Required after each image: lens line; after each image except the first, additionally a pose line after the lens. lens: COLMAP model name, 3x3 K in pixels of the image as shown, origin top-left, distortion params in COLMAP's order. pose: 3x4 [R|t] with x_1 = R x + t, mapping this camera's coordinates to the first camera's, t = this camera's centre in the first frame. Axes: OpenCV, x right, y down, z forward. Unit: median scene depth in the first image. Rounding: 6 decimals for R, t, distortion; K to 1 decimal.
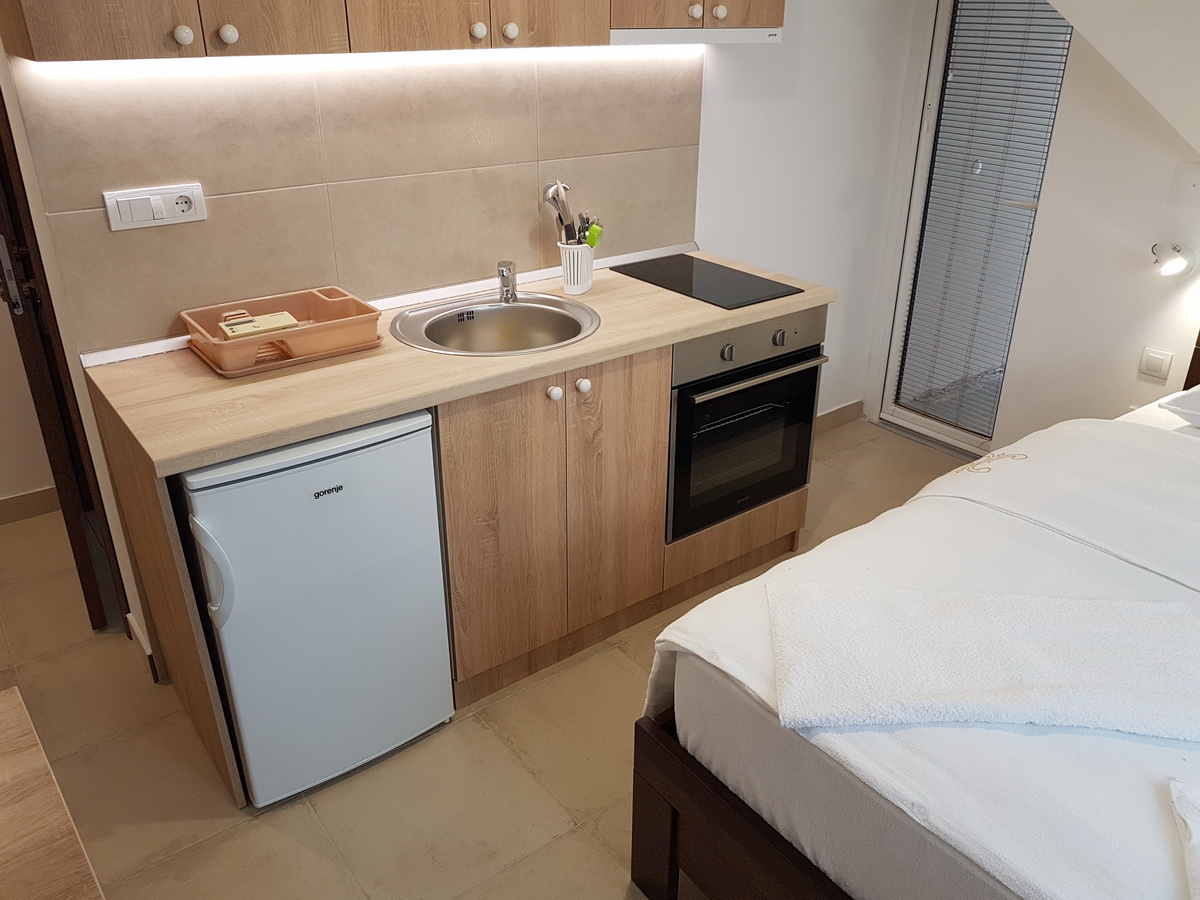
lens RADIAL K [[940.3, 0, 600.0], [0, 940.3, 450.0], [0, 0, 1]] dist [-0.007344, 0.003171]
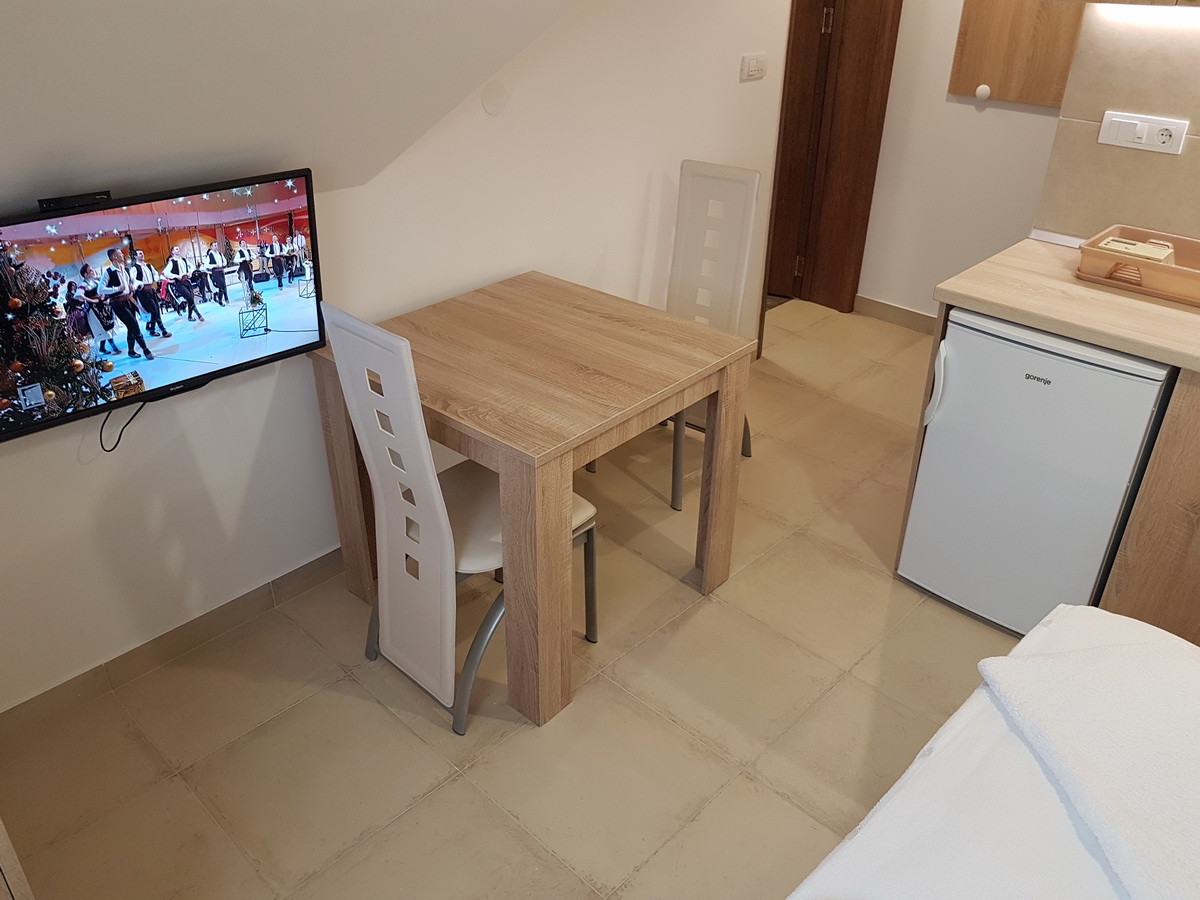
lens RADIAL K [[940.3, 0, 600.0], [0, 940.3, 450.0], [0, 0, 1]] dist [-0.007344, 0.003171]
pose [[0.150998, 0.487453, -0.859994, 0.653790], [-0.433610, 0.814469, 0.385516, -0.094860], [0.888359, 0.314690, 0.334348, 0.125185]]
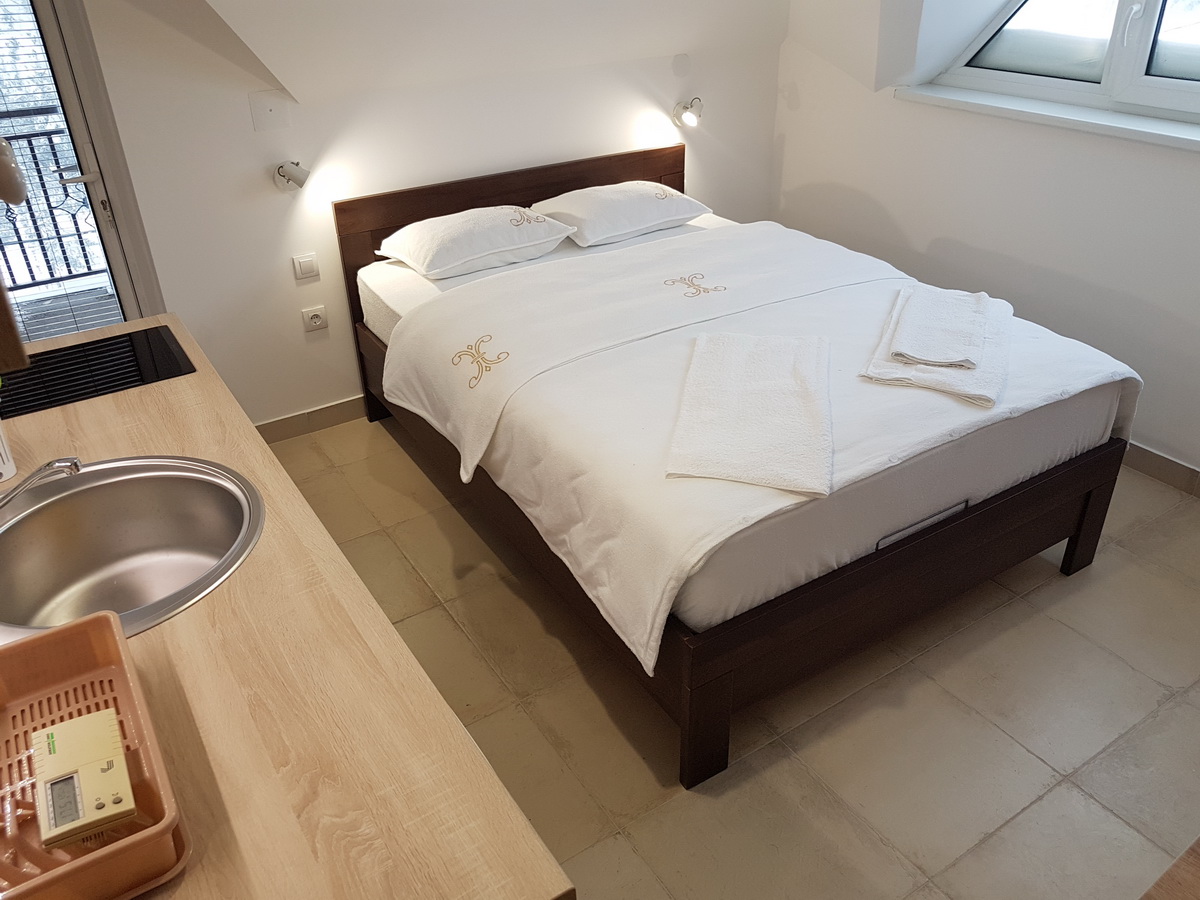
lens RADIAL K [[940.5, 0, 602.8], [0, 940.5, 430.7], [0, 0, 1]] dist [-0.007885, 0.003461]
pose [[0.072987, -0.494719, 0.865983, -0.677081], [0.450166, 0.791156, 0.414031, -0.348494], [-0.889957, 0.359617, 0.280450, 0.605135]]
